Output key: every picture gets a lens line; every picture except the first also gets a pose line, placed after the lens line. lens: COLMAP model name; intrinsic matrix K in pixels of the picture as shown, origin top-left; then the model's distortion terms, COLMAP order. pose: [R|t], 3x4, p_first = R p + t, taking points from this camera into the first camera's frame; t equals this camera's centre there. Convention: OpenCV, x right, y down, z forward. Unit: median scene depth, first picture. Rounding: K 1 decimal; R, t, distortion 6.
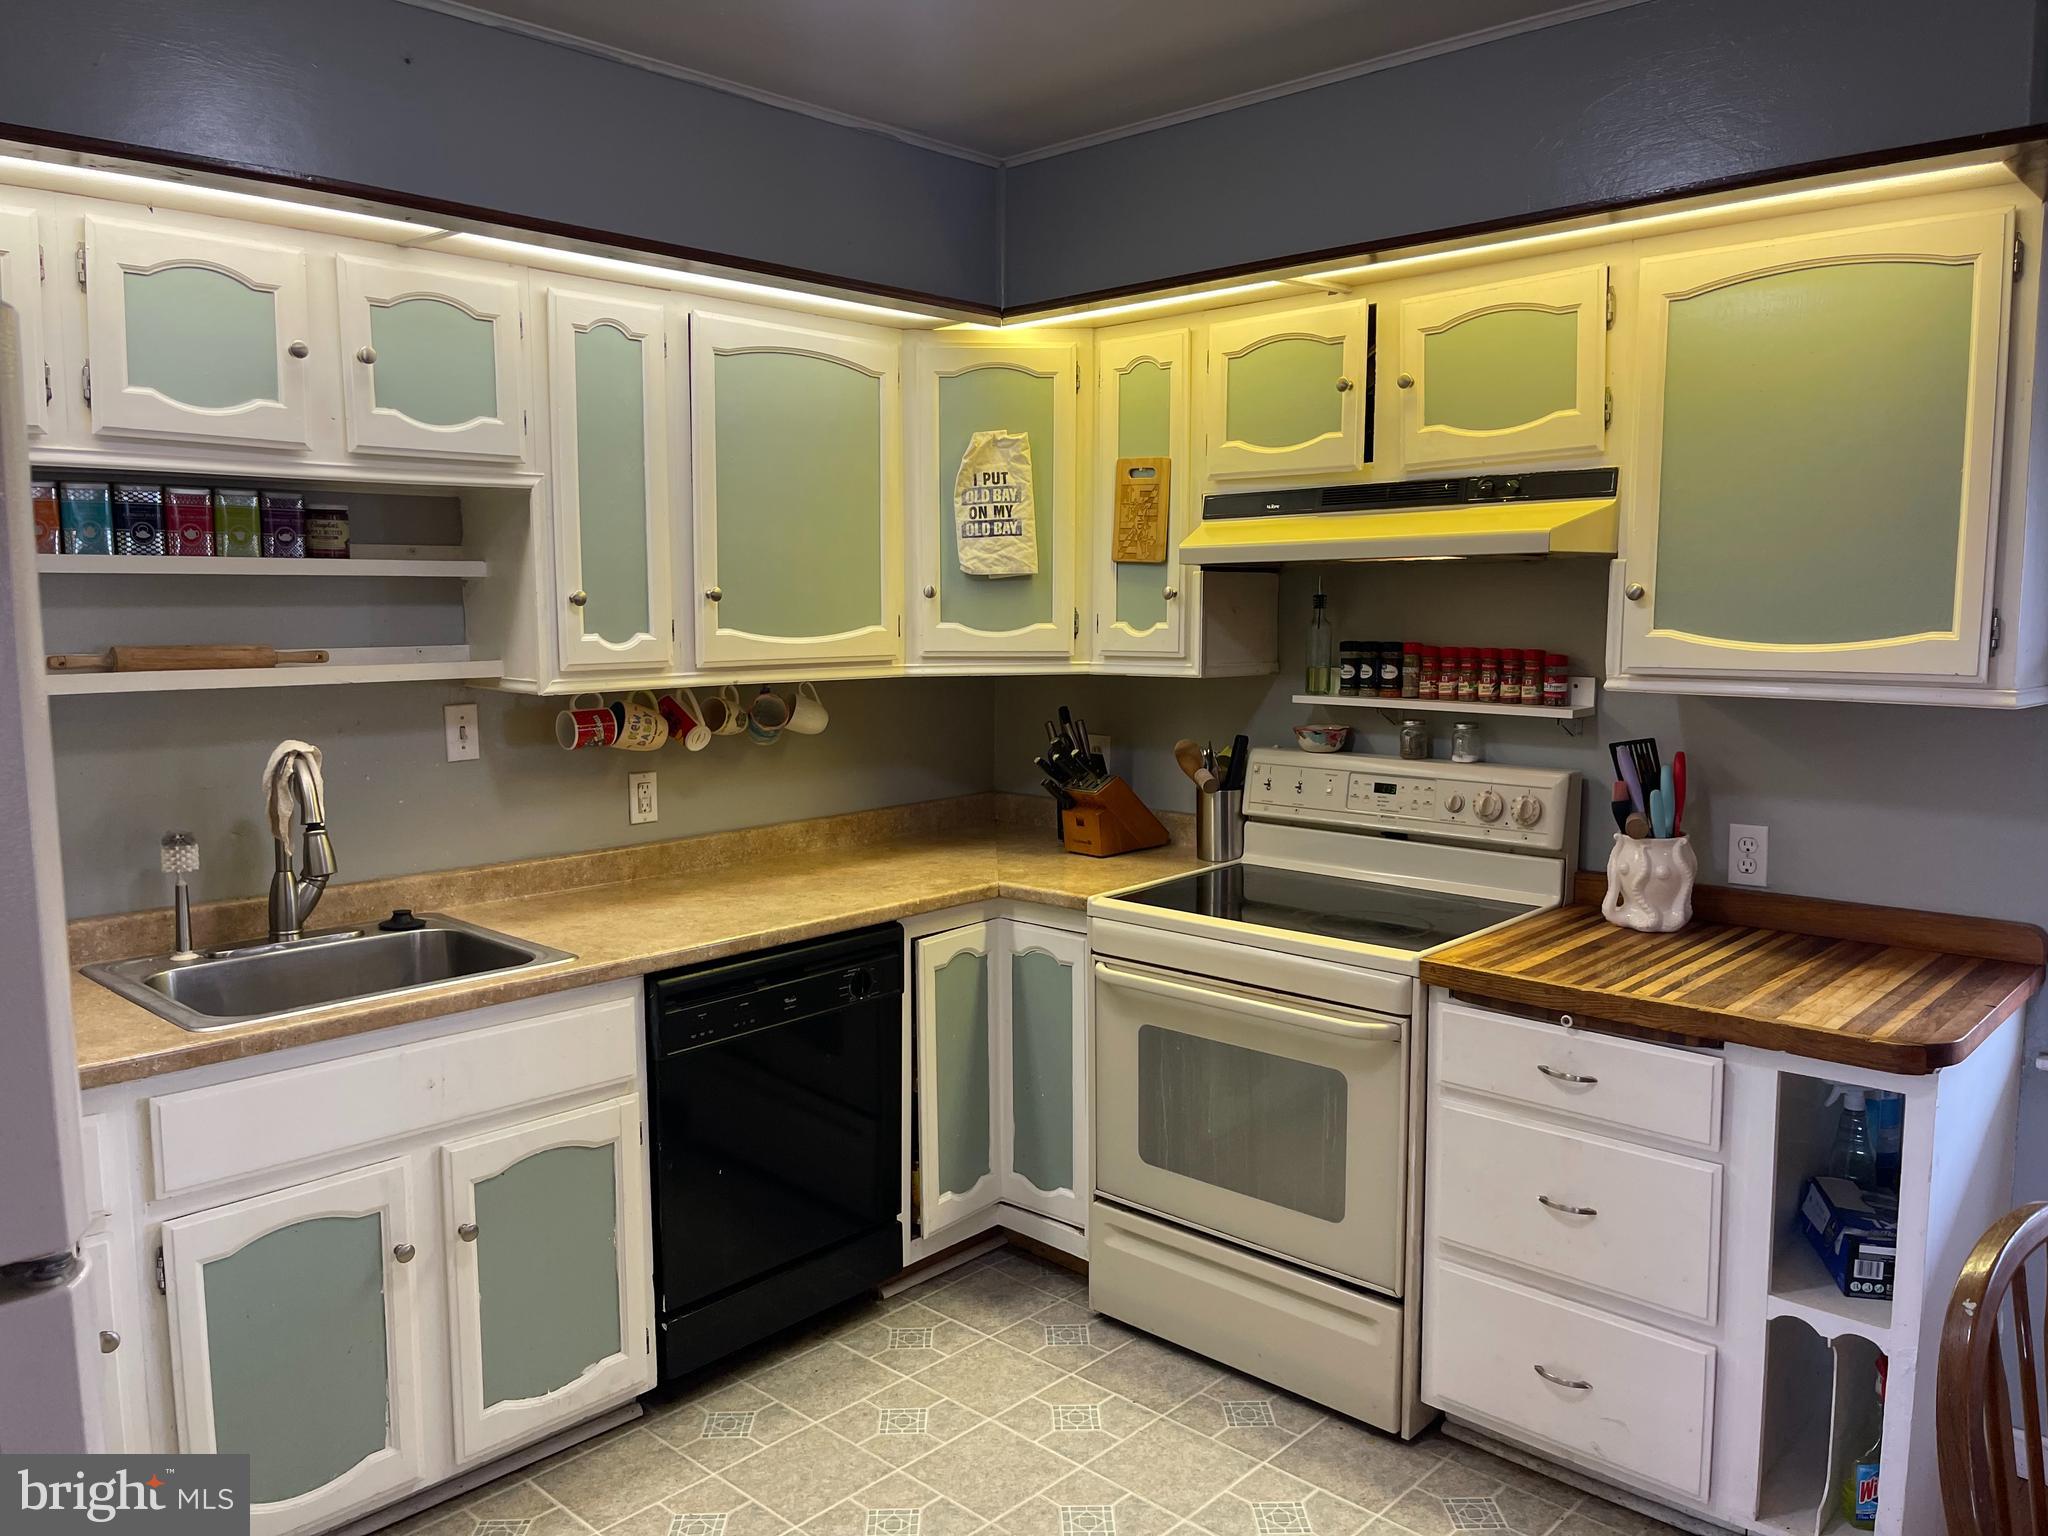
lens RADIAL K [[1529.8, 0, 1026.4], [0, 1529.8, 778.9], [0, 0, 1]] dist [0.080820, -0.139084]
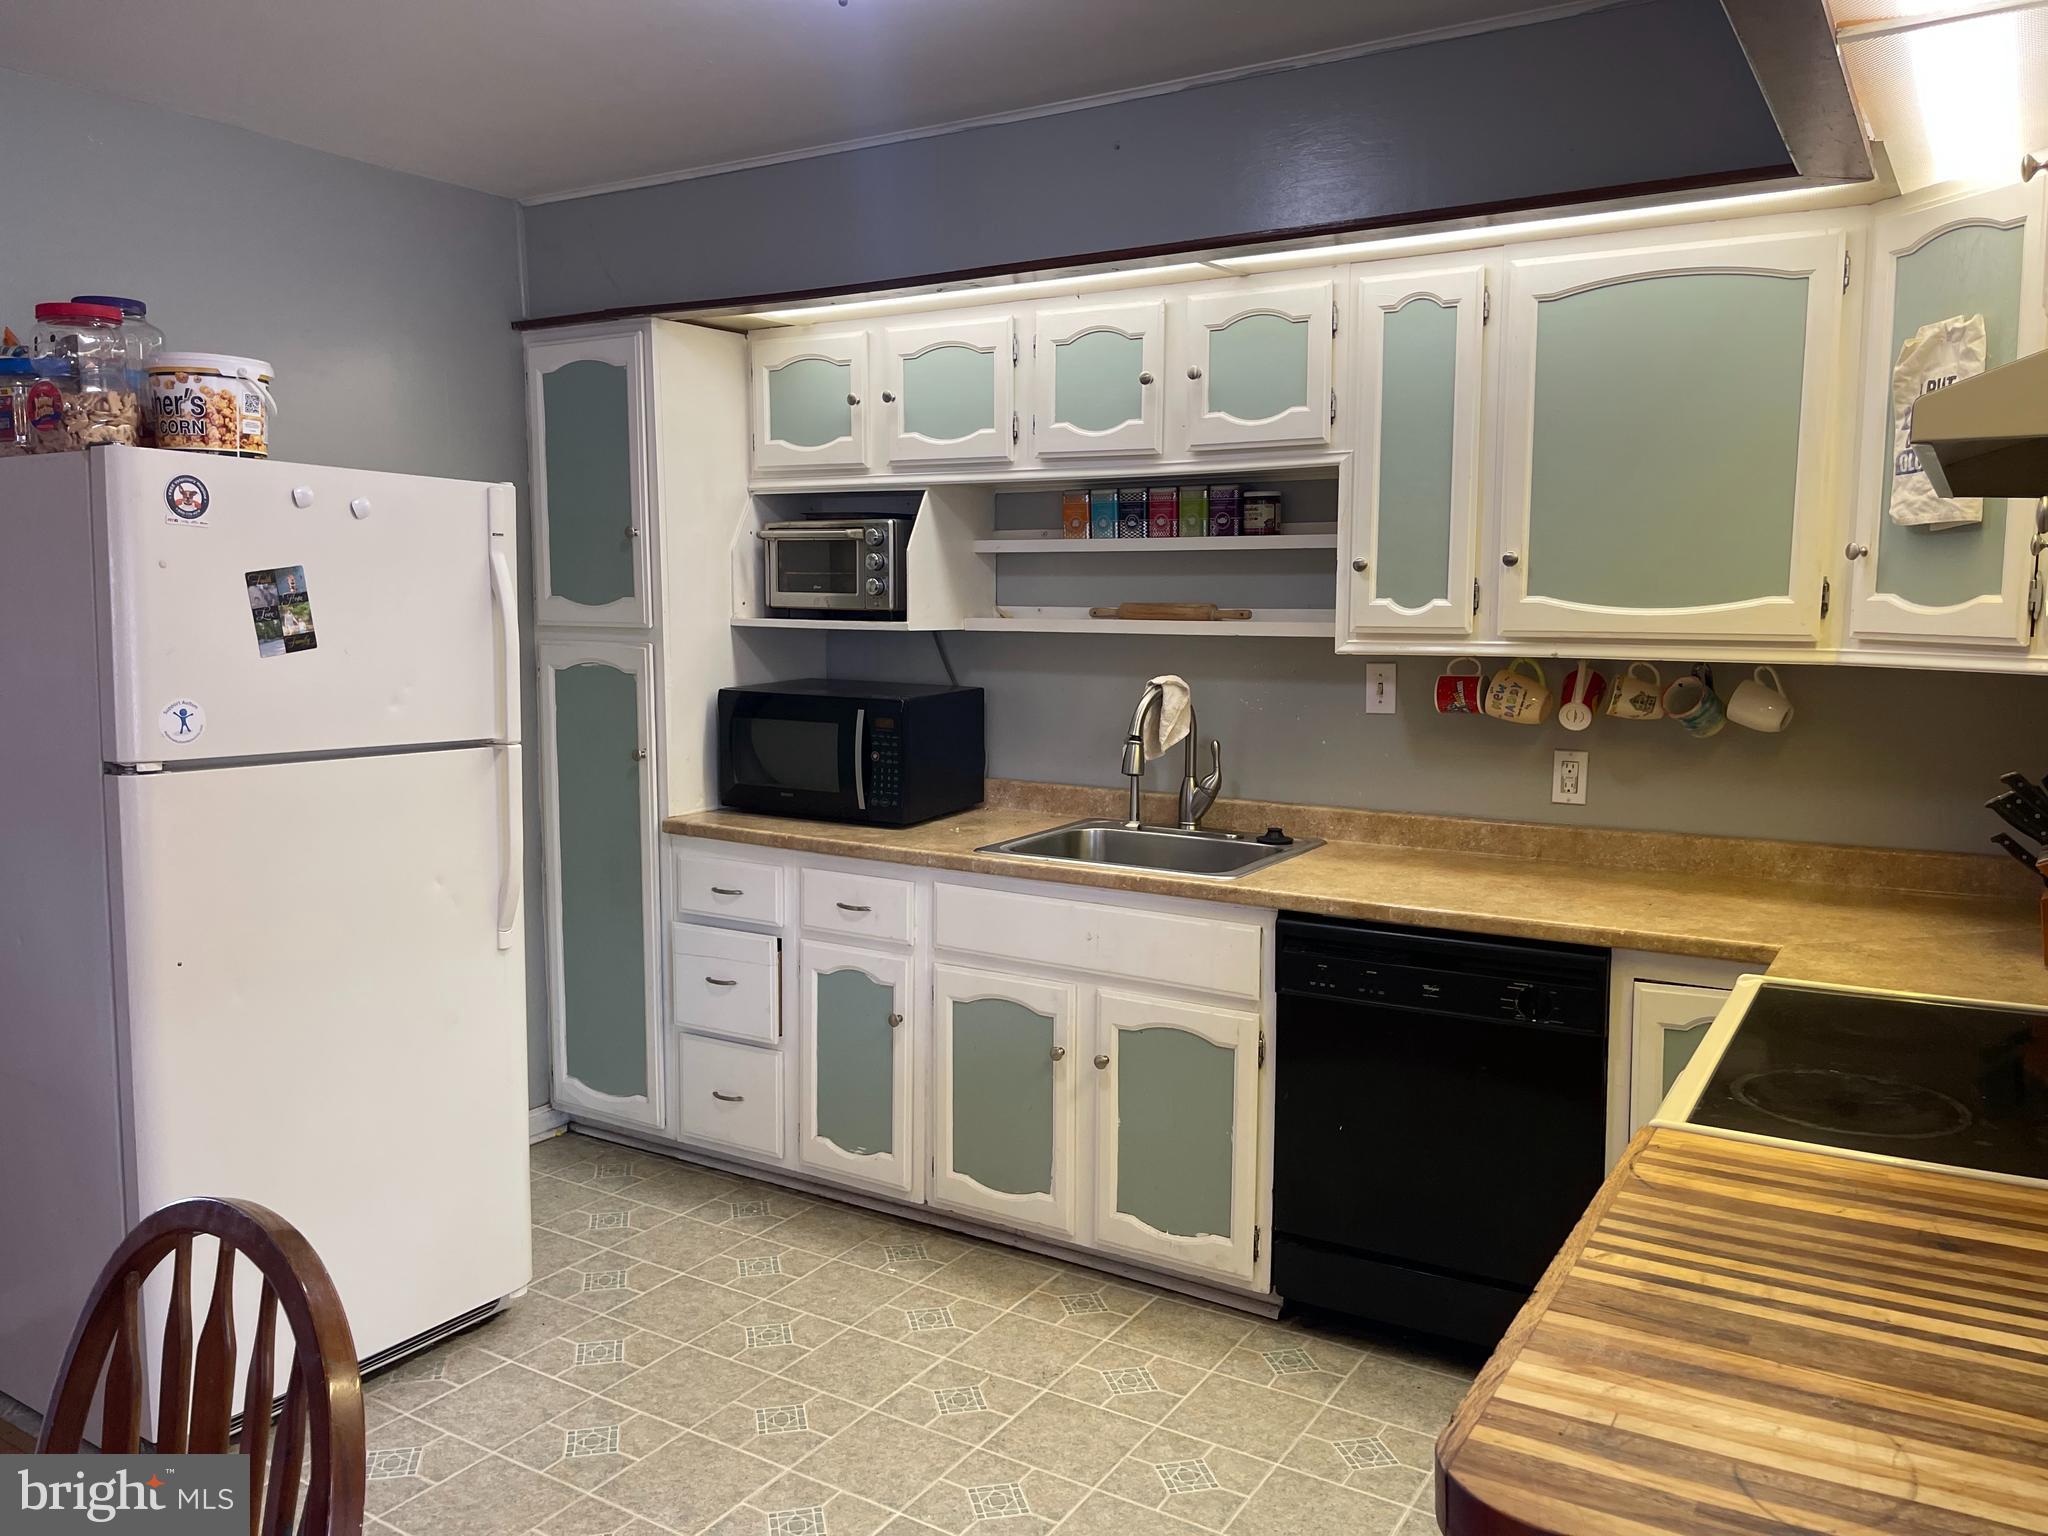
lens RADIAL K [[1558.4, 0, 1024.0], [0, 1558.4, 768.0], [0, 0, 1]] dist [0.086663, -0.145797]
pose [[0.193475, 0.113366, -0.974534, 0.754855], [-0.120283, 0.988549, 0.091116, -0.049324], [0.973704, 0.099591, 0.204896, 0.572744]]
